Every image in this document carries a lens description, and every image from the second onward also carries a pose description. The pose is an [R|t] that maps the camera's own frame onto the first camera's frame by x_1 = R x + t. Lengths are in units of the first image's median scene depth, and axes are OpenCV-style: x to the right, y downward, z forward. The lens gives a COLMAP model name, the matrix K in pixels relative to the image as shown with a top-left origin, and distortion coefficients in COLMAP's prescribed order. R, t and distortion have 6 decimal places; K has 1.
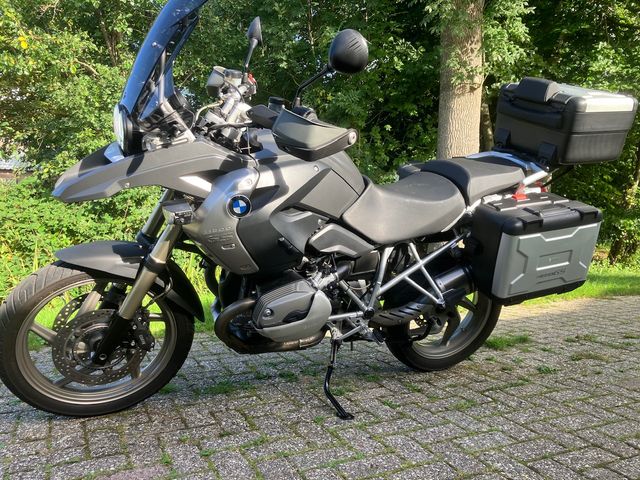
lens RADIAL K [[512.5, 0, 320.0], [0, 512.5, 240.0], [0, 0, 1]] dist [-0.000528, 0.003843]
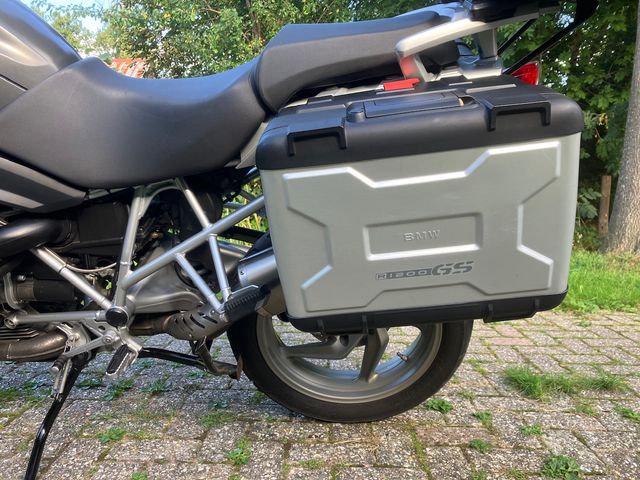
lens RADIAL K [[524.8, 0, 320.0], [0, 524.8, 240.0], [0, 0, 1]] dist [0.039476, -0.002507]
pose [[0.908349, 0.055328, -0.414536, 0.168511], [-0.026923, 0.996890, 0.074062, 0.004034], [0.417345, -0.056113, 0.907014, 0.182436]]
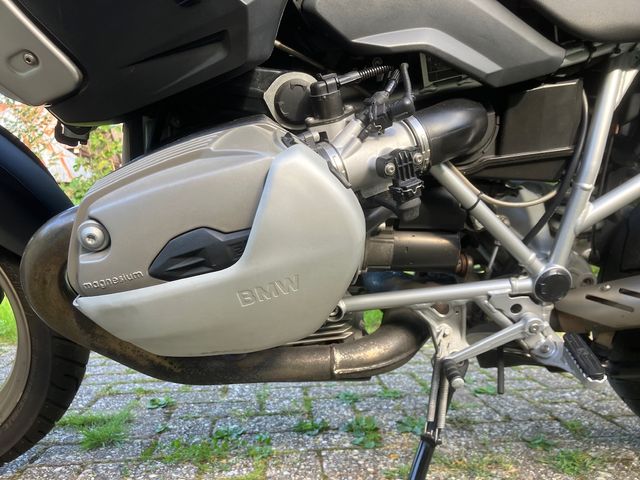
lens RADIAL K [[531.8, 0, 320.0], [0, 531.8, 240.0], [0, 0, 1]] dist [-0.009156, 0.002070]
pose [[0.941064, -0.010149, -0.338077, 0.022686], [0.007931, 0.999937, -0.007941, 0.037132], [0.338136, 0.004792, 0.941085, 0.202115]]
